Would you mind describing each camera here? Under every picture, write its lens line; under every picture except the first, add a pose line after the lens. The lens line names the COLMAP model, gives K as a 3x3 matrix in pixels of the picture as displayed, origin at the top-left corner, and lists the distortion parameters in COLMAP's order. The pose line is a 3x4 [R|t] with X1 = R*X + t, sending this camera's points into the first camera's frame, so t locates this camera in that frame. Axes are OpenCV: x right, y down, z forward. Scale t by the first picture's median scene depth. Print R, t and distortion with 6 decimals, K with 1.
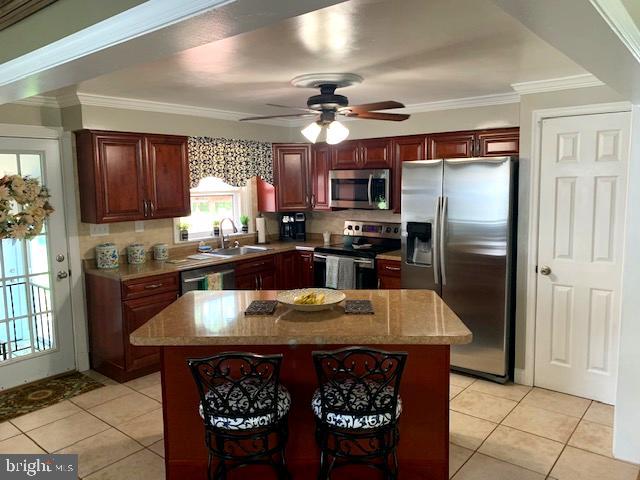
lens RADIAL K [[491.1, 0, 301.3], [0, 491.1, 223.7], [0, 0, 1]] dist [0.018484, -0.029248]
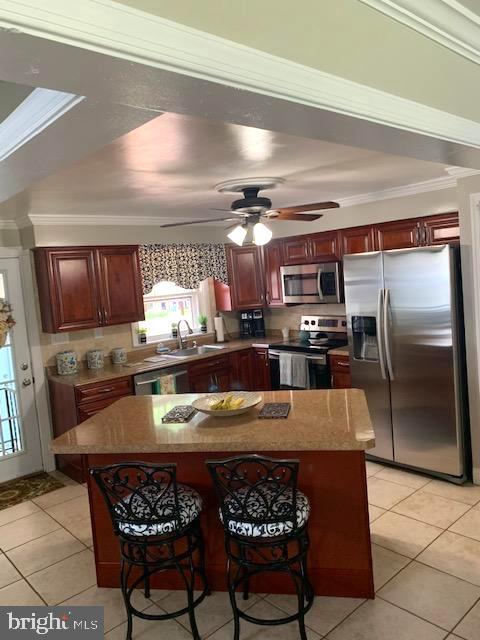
lens RADIAL K [[491.1, 0, 246.5], [0, 491.1, 295.0], [0, 0, 1]] dist [0.018484, -0.029248]
pose [[0.986646, -0.057521, -0.152385, 0.206627], [0.052759, 0.997990, -0.035113, -0.029305], [0.154099, 0.026604, 0.987697, 0.000102]]
